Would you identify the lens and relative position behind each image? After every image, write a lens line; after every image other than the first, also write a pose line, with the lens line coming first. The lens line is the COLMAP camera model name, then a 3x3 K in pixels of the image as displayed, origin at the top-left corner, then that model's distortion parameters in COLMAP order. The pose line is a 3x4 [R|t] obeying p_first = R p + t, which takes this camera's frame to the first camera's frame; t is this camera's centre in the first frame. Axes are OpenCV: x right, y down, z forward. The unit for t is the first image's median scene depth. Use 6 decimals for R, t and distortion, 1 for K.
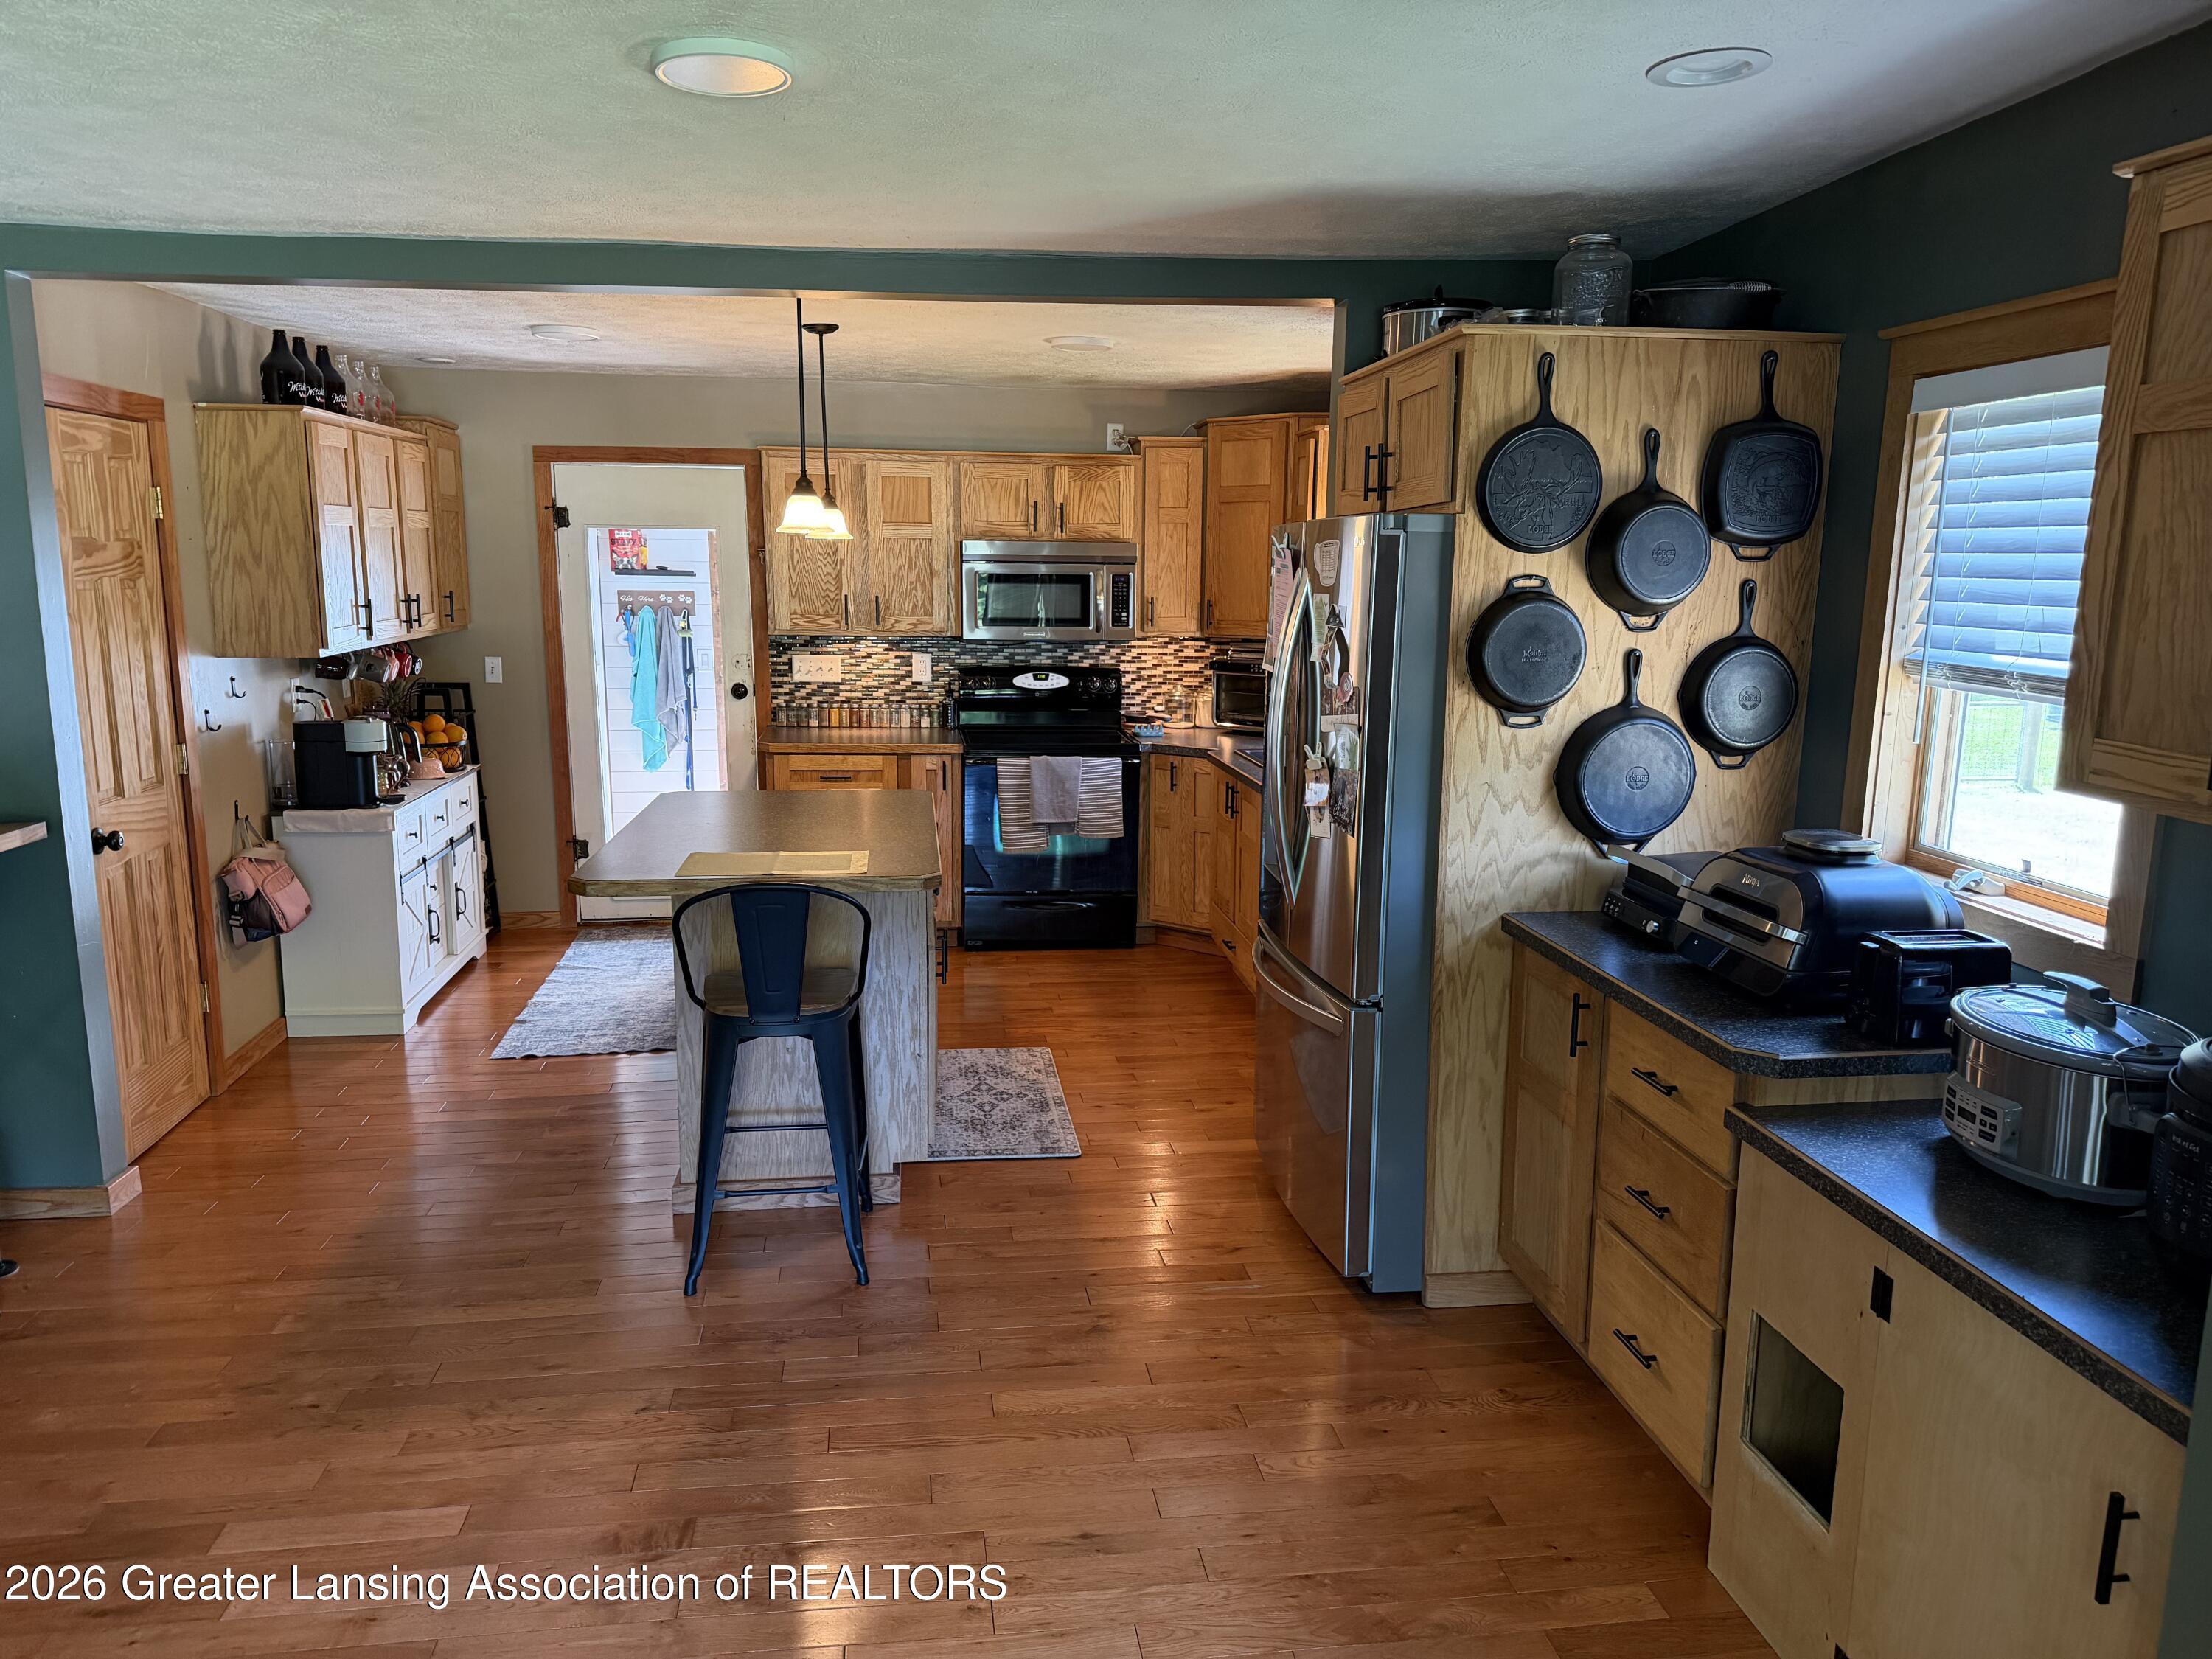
lens RADIAL K [[1542.6, 0, 1098.6], [0, 1542.6, 841.5], [0, 0, 1]] dist [0.128161, -0.204992]
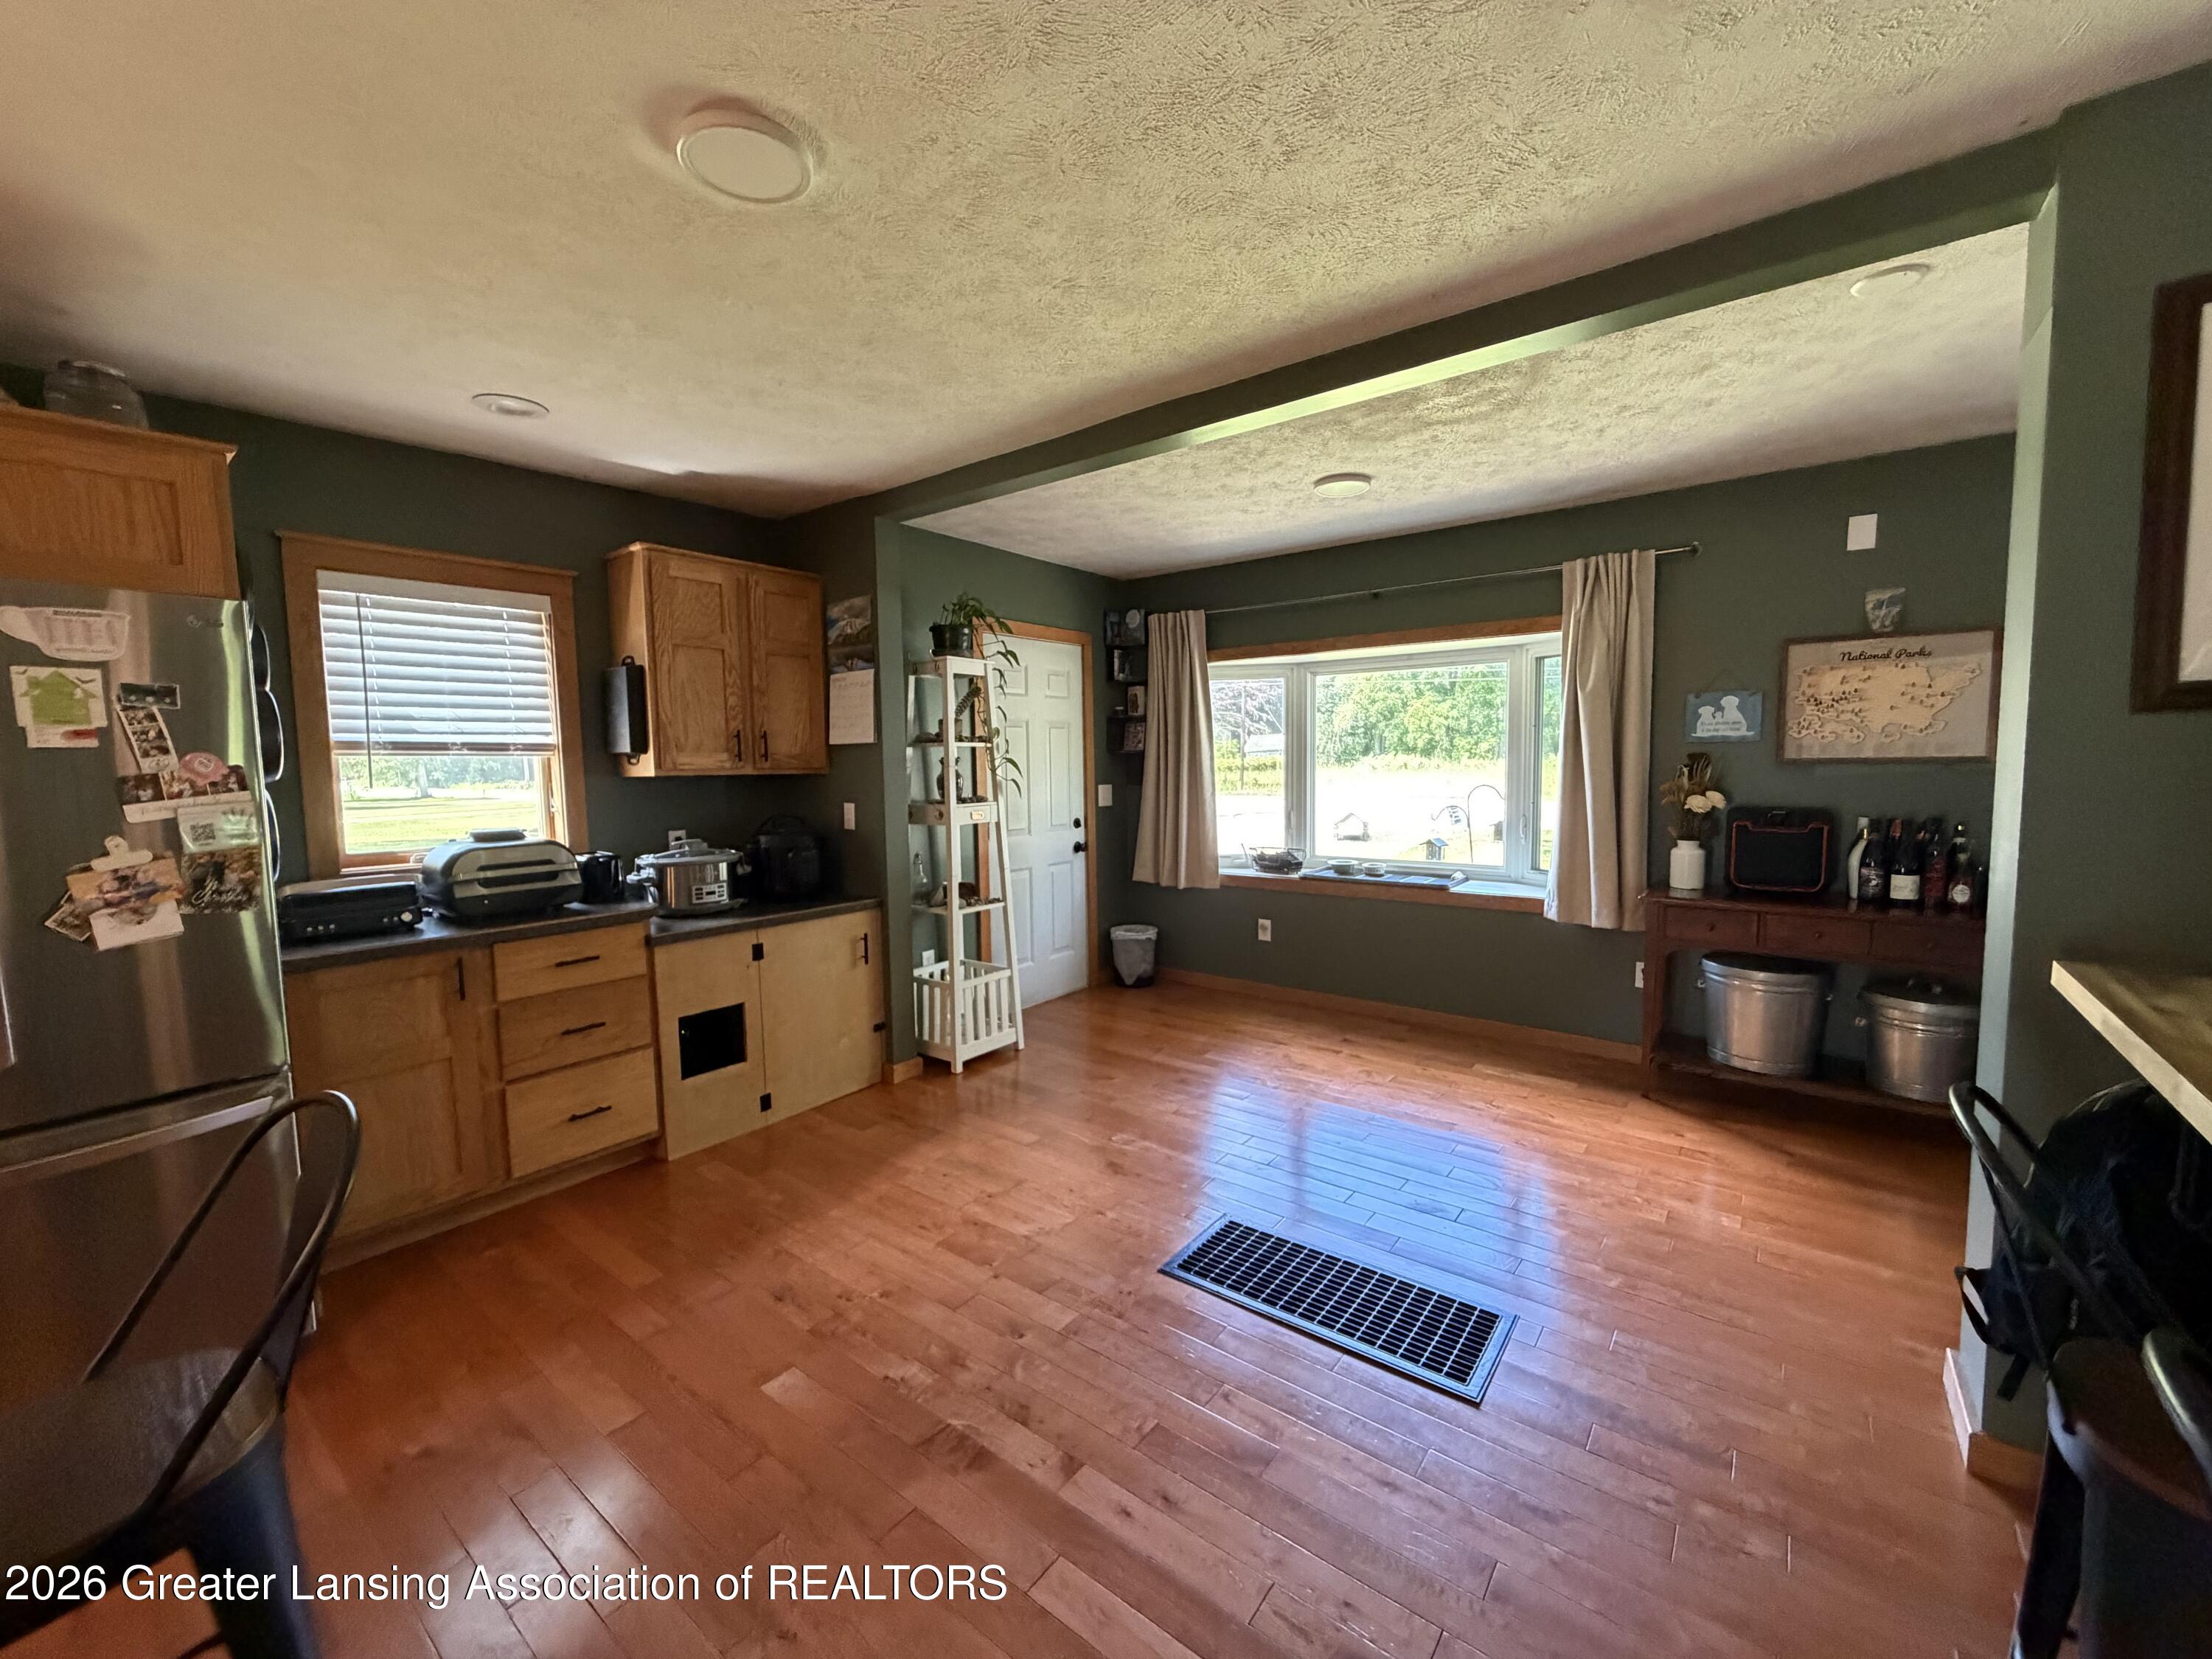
lens RADIAL K [[881.0, 0, 1106.0], [0, 881.0, 829.5], [0, 0, 1]] dist [0.002607, 0.000103]
pose [[-0.706539, -0.055902, 0.705463, -0.331499], [0.134026, 0.968264, 0.210957, -0.053821], [-0.694867, 0.243599, -0.676624, 0.515068]]
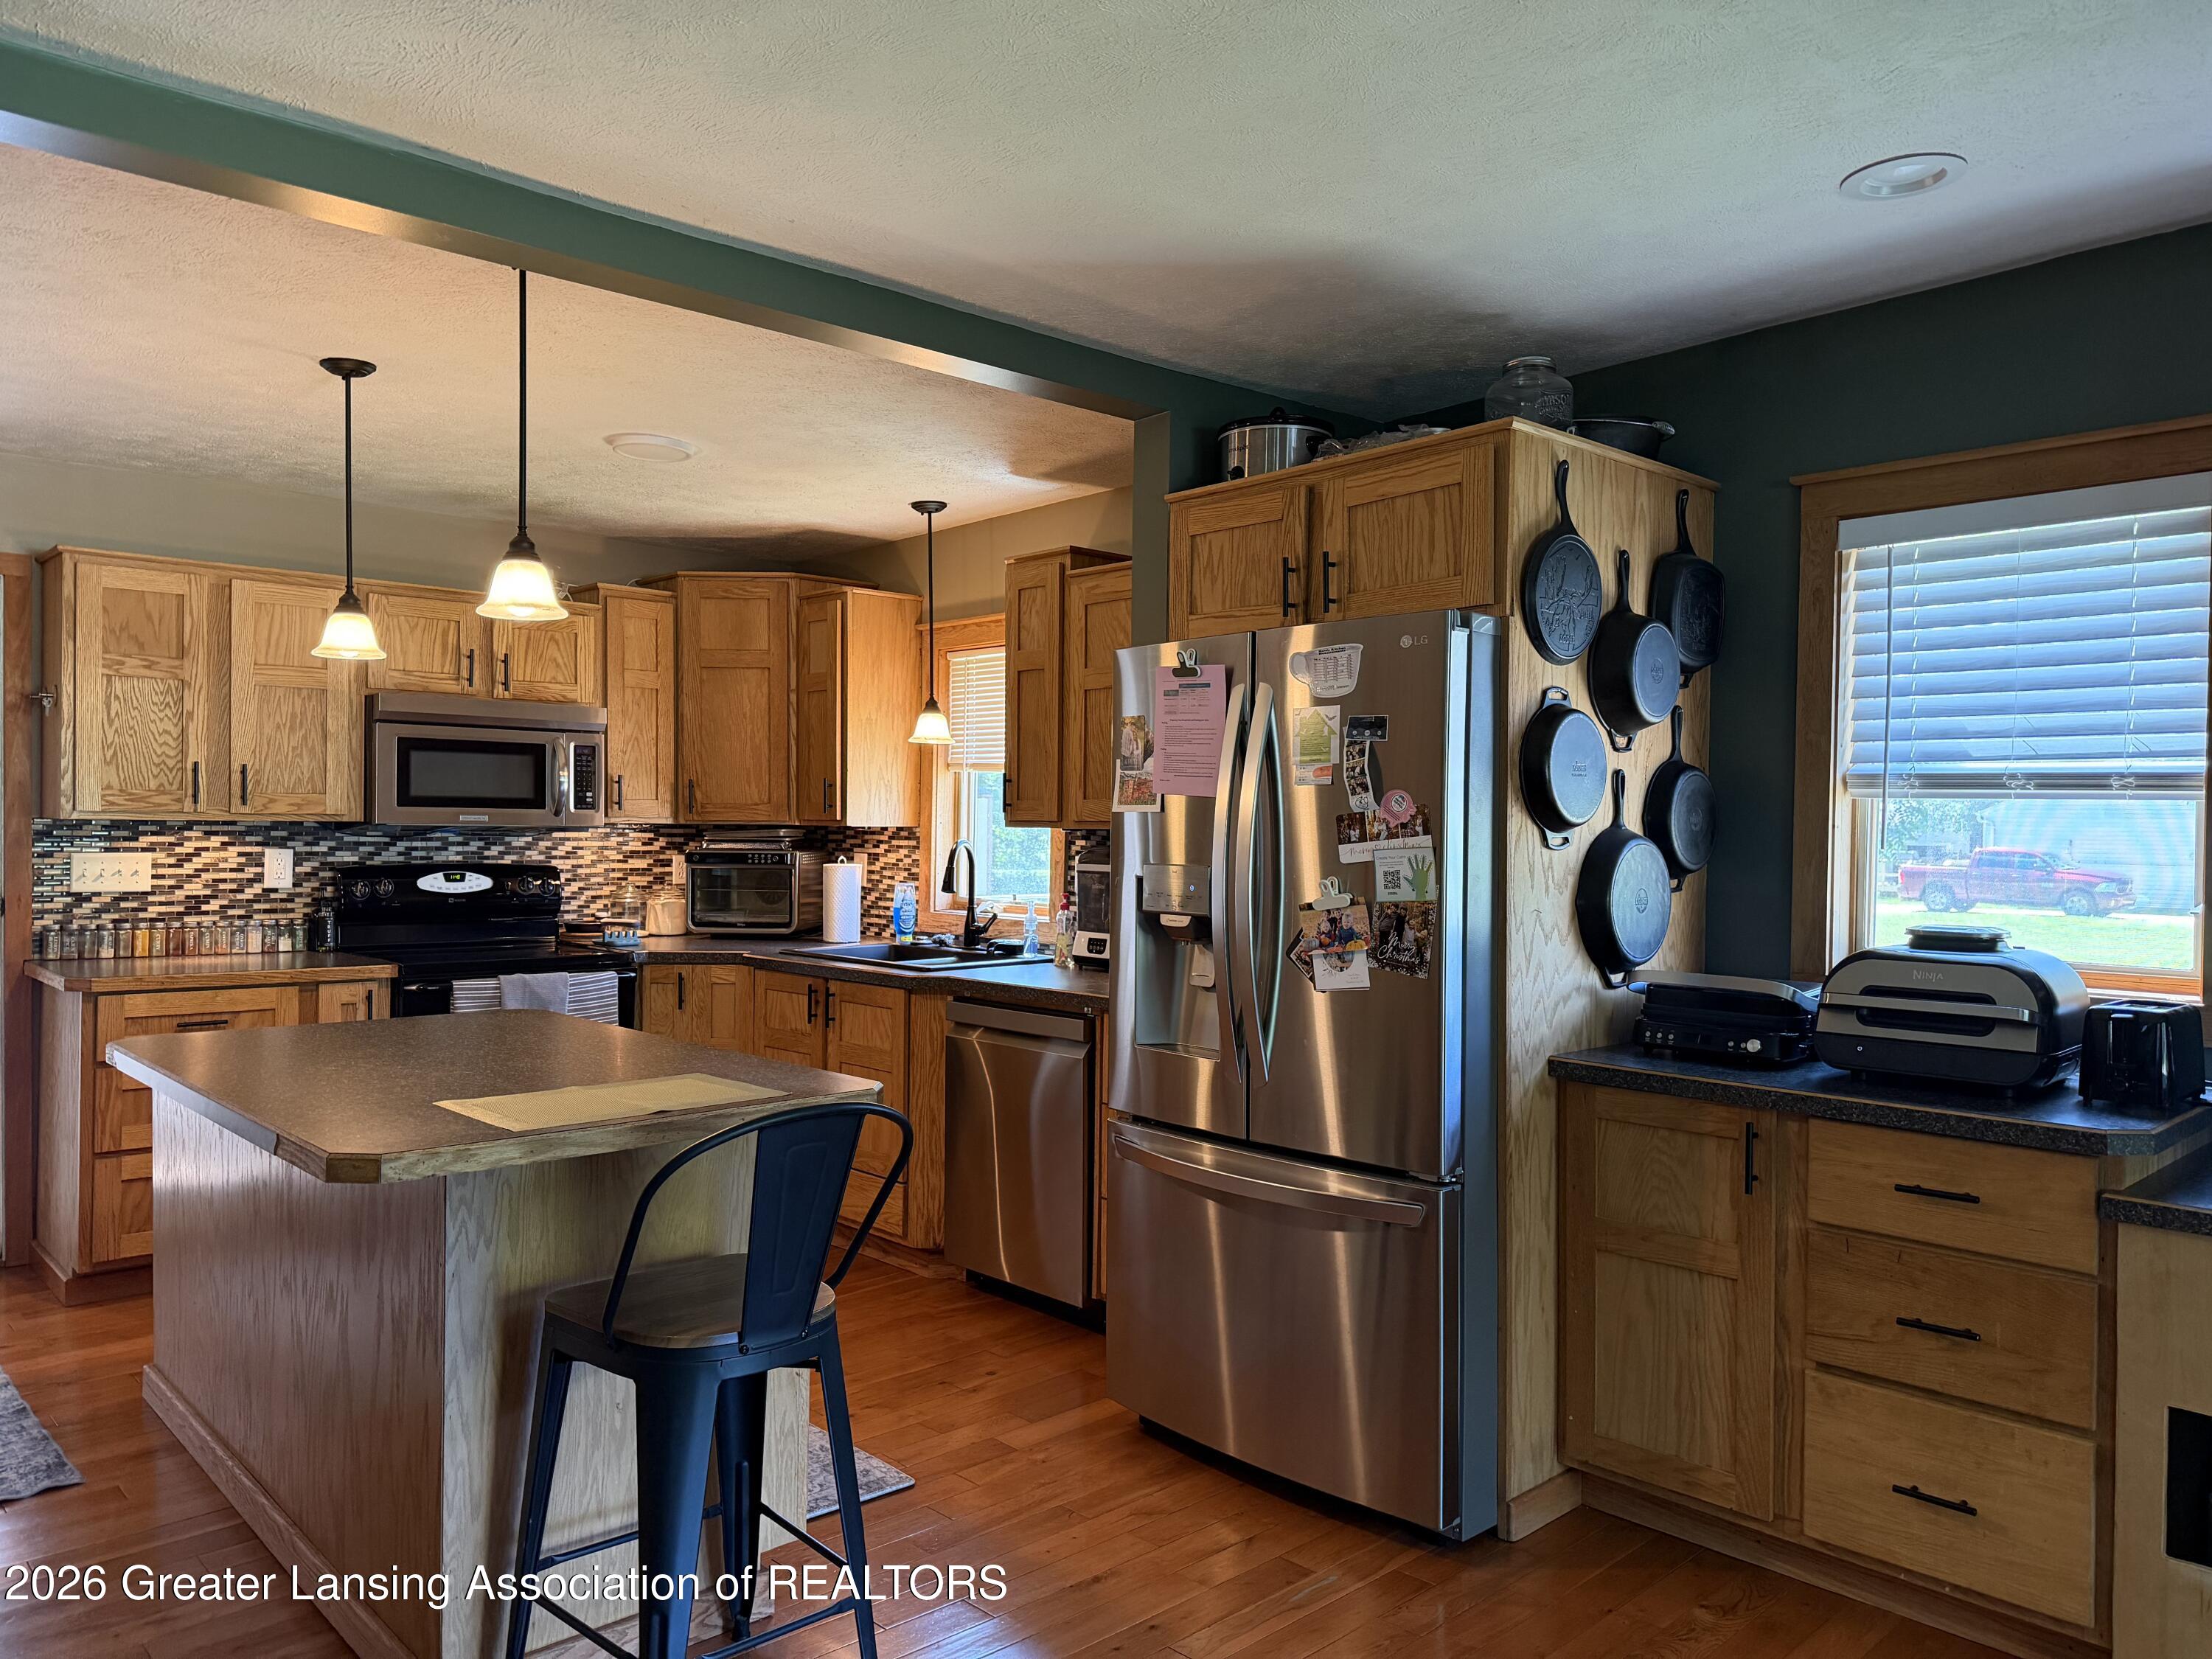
lens RADIAL K [[1542.6, 0, 1098.6], [0, 1542.6, 841.5], [0, 0, 1]] dist [0.128161, -0.204992]
pose [[0.812485, -0.007201, 0.582937, -0.248657], [0.099883, 0.986858, -0.127025, 0.006310], [-0.574361, 0.161432, 0.802527, 0.210748]]
